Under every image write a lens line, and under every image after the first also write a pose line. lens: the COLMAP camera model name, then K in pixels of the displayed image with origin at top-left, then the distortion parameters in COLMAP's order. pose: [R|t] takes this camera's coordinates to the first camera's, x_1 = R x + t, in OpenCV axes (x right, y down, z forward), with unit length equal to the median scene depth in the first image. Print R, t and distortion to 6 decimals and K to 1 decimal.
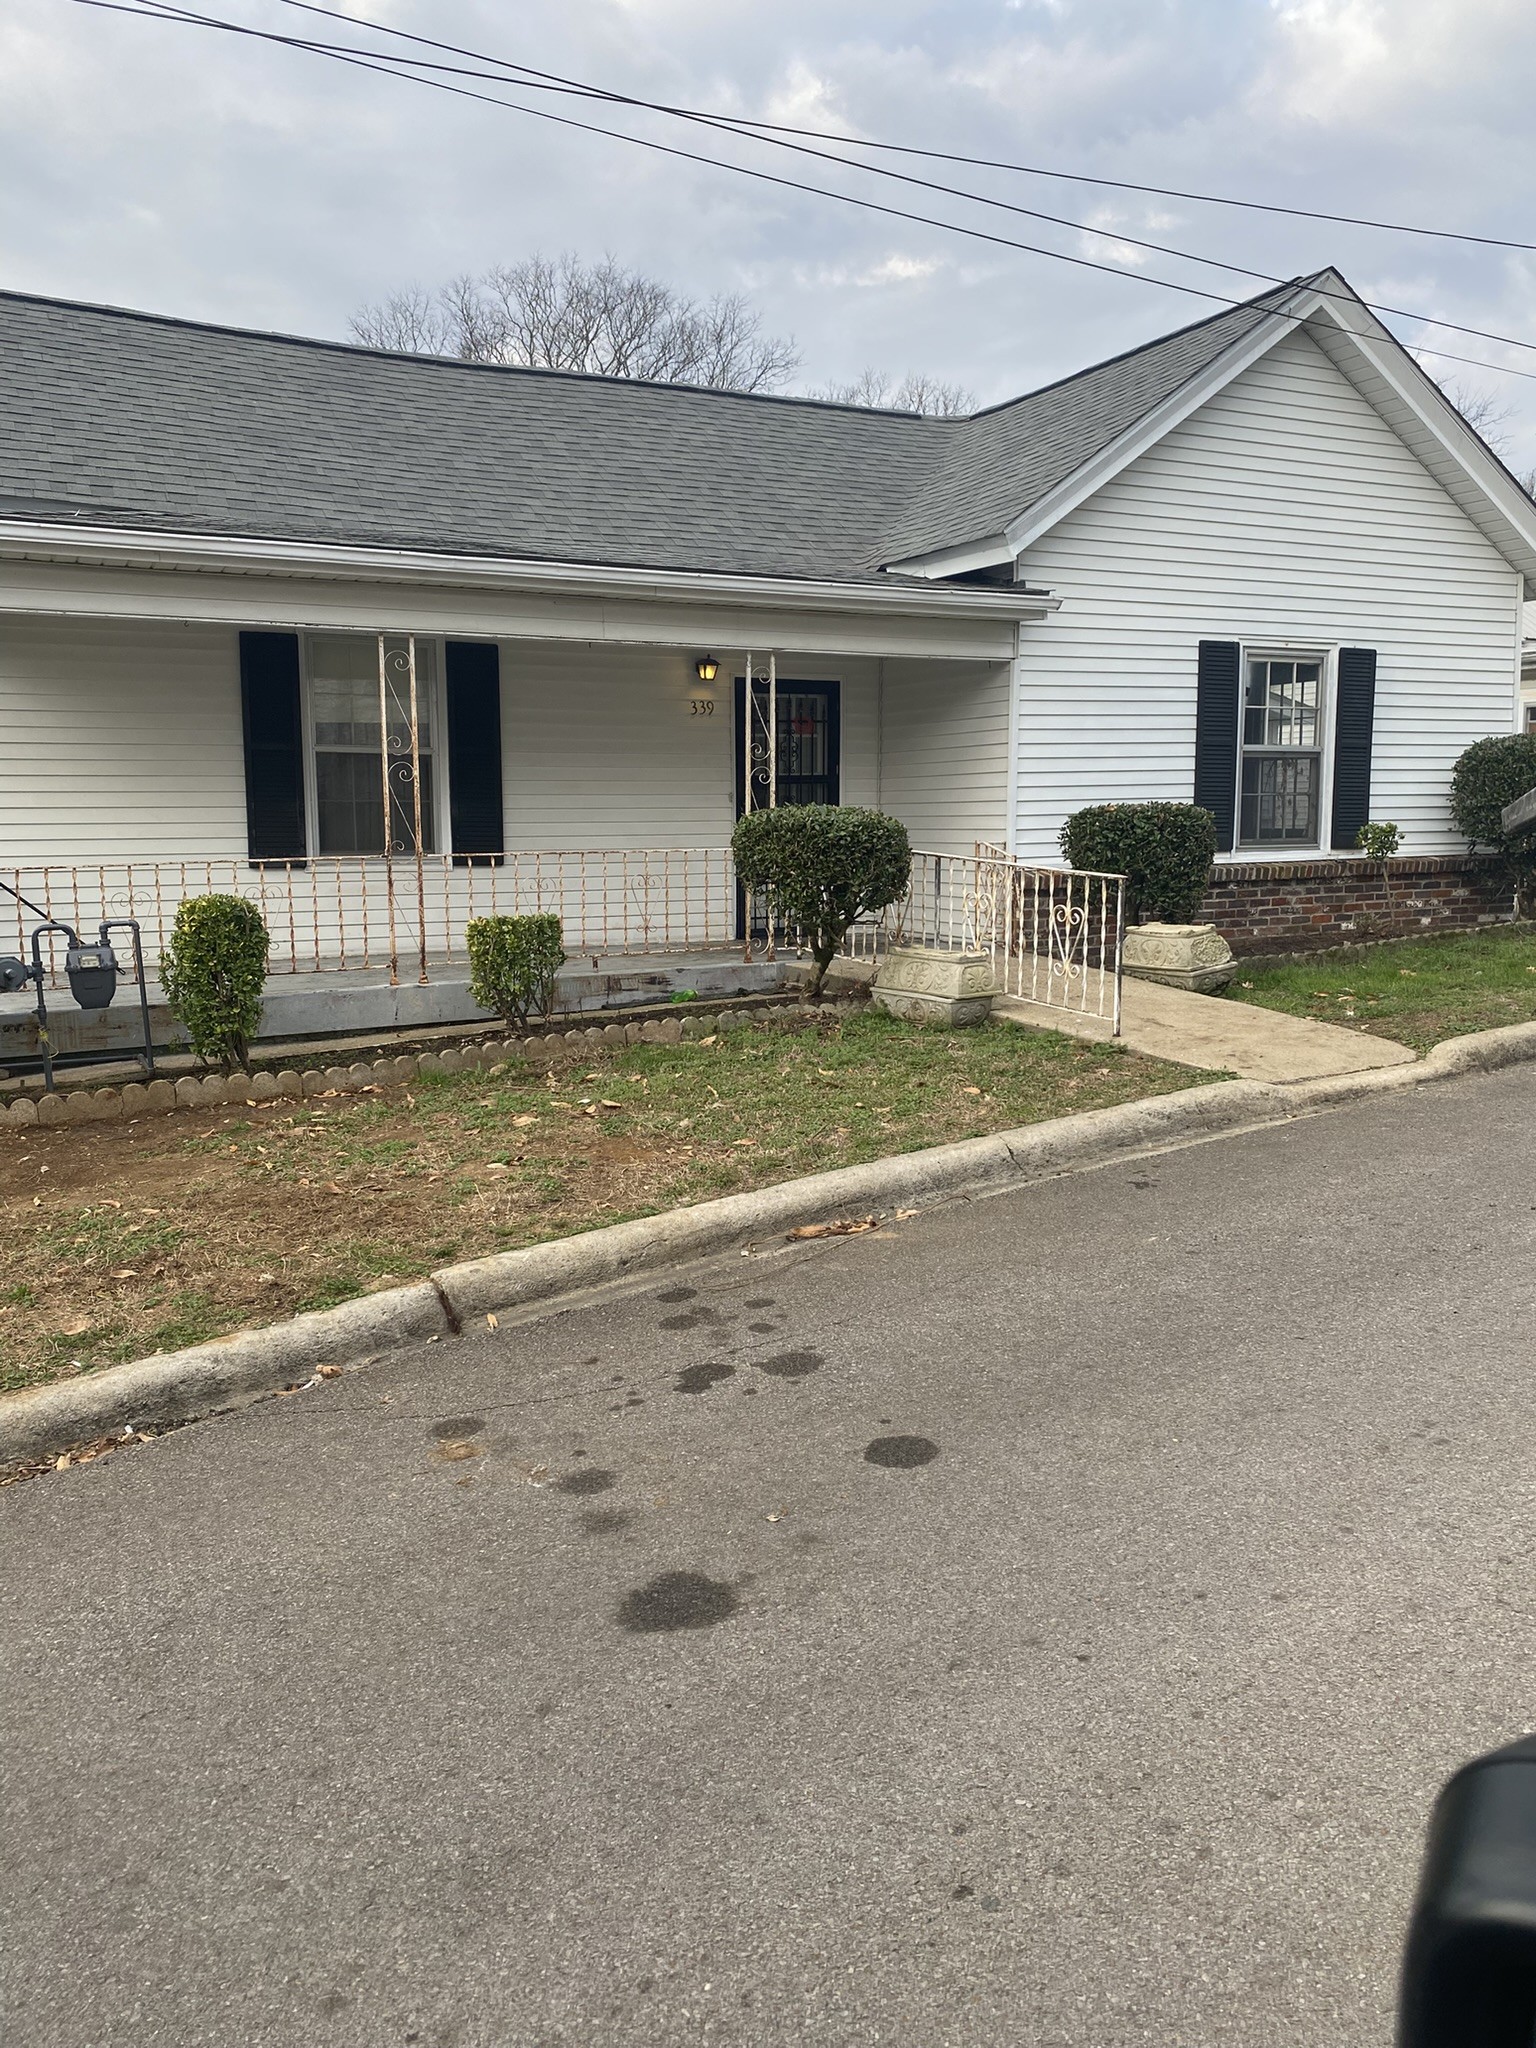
lens RADIAL K [[1539.1, 0, 745.8], [0, 1539.1, 1016.3], [0, 0, 1]] dist [0.048811, -0.072738]
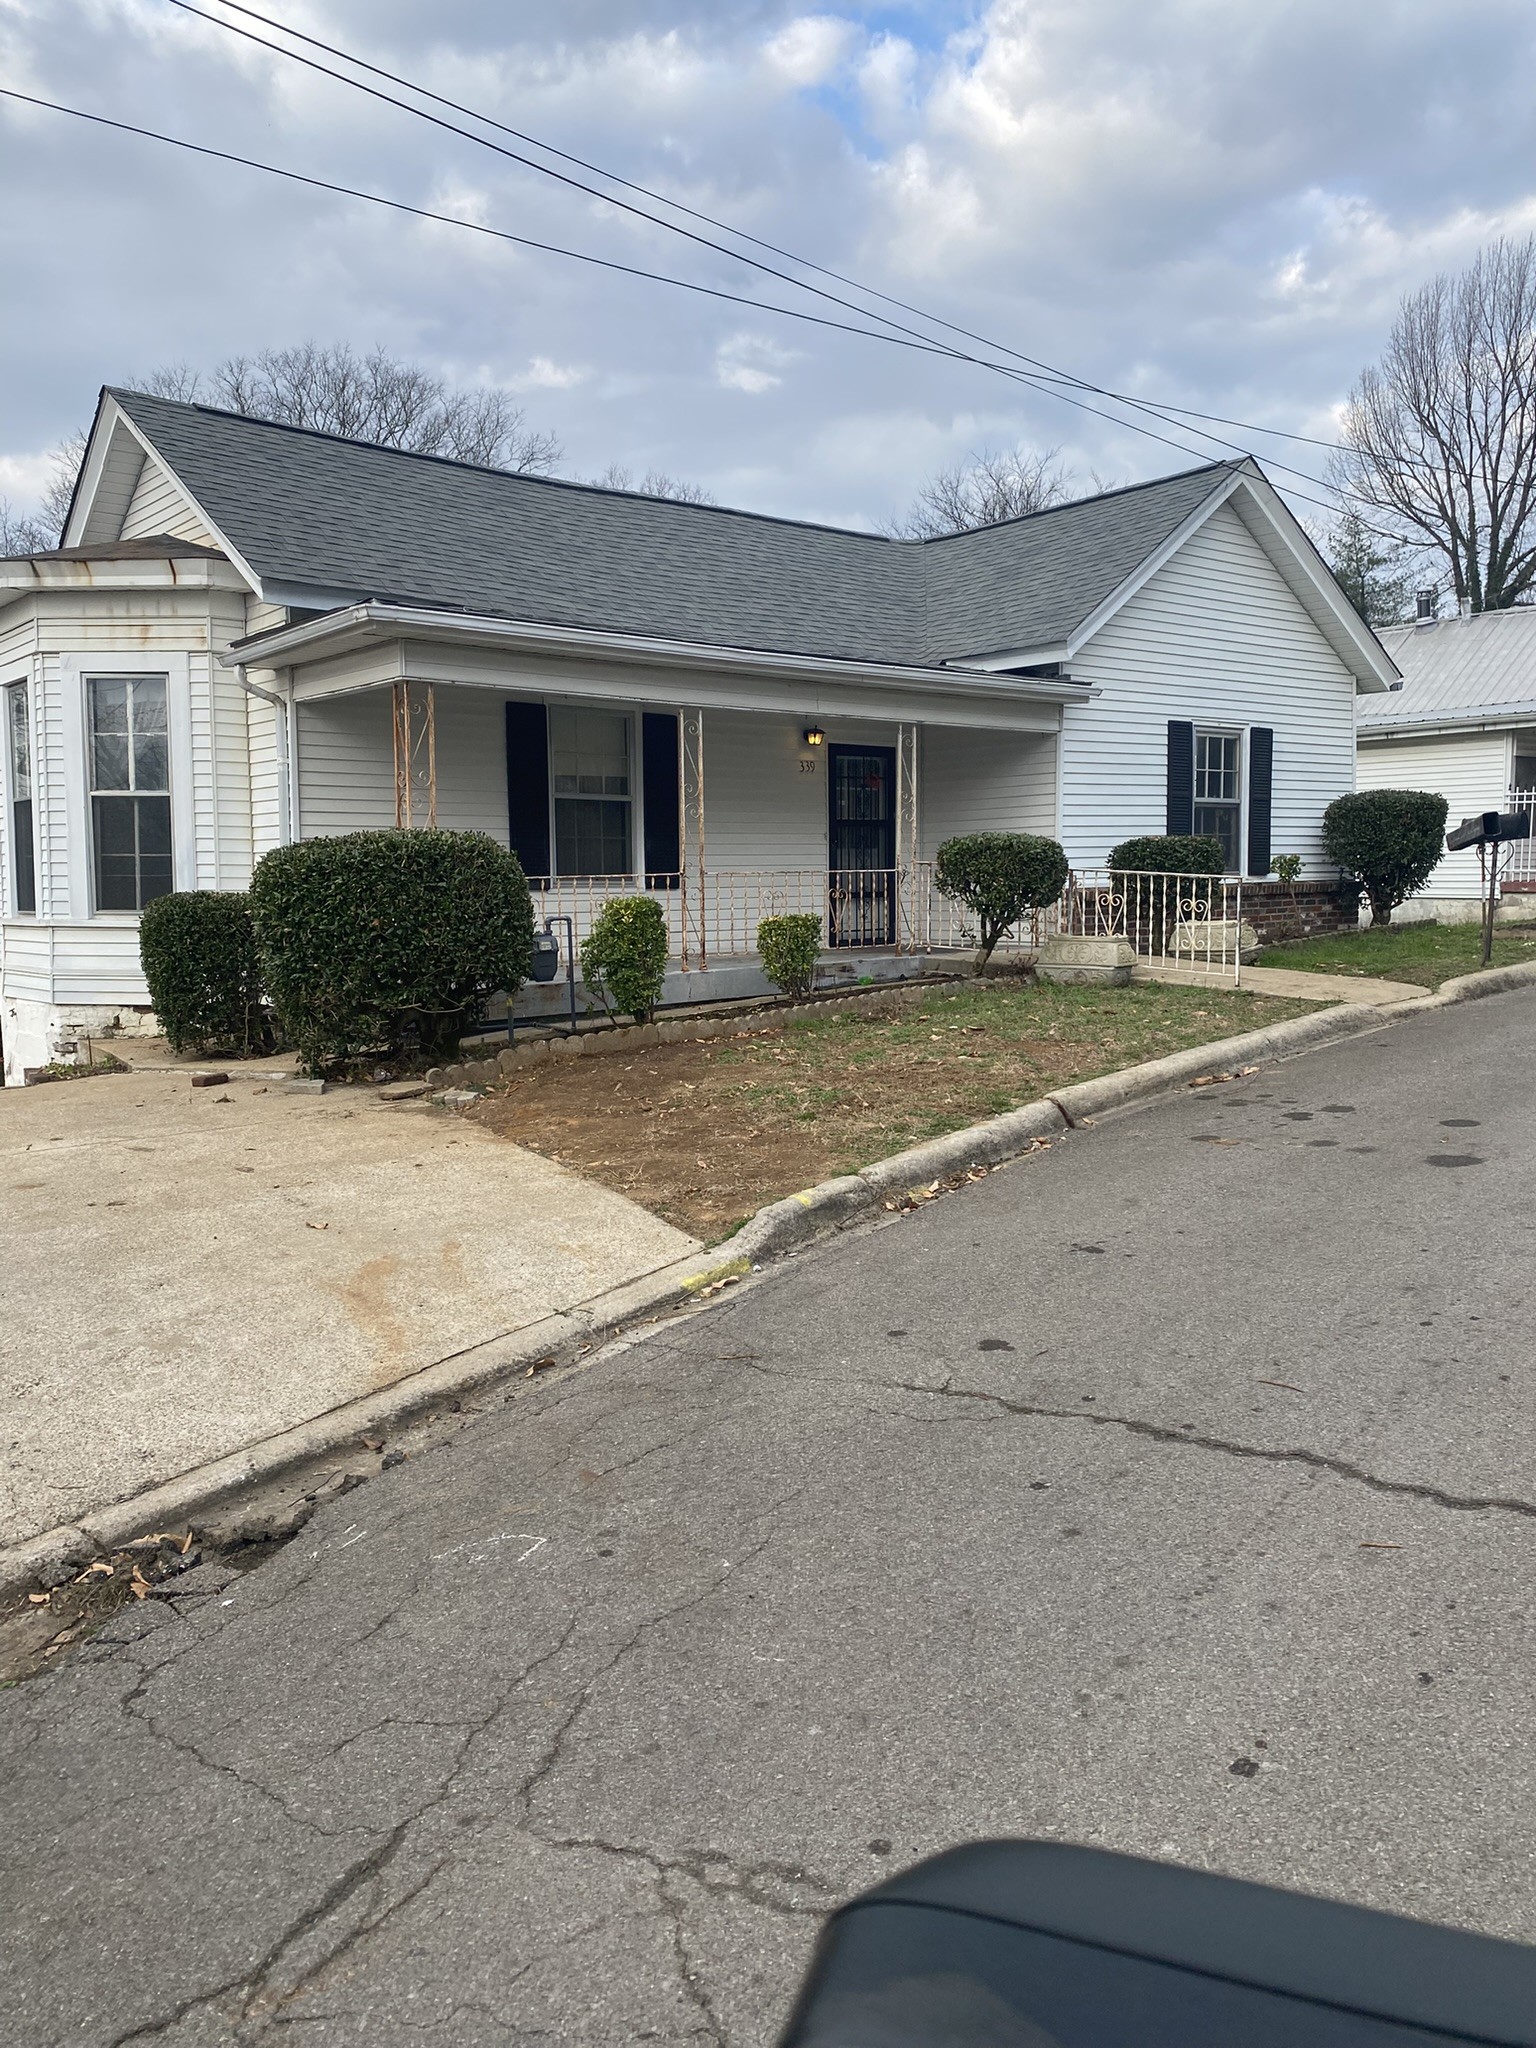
lens RADIAL K [[1496.4, 0, 776.8], [0, 1496.4, 1022.5], [0, 0, 1]] dist [0.065464, -0.151836]
pose [[0.976544, -0.026523, 0.213677, -0.325165], [0.034183, 0.998896, -0.032232, 0.051382], [-0.212586, 0.038780, 0.976372, -0.199717]]
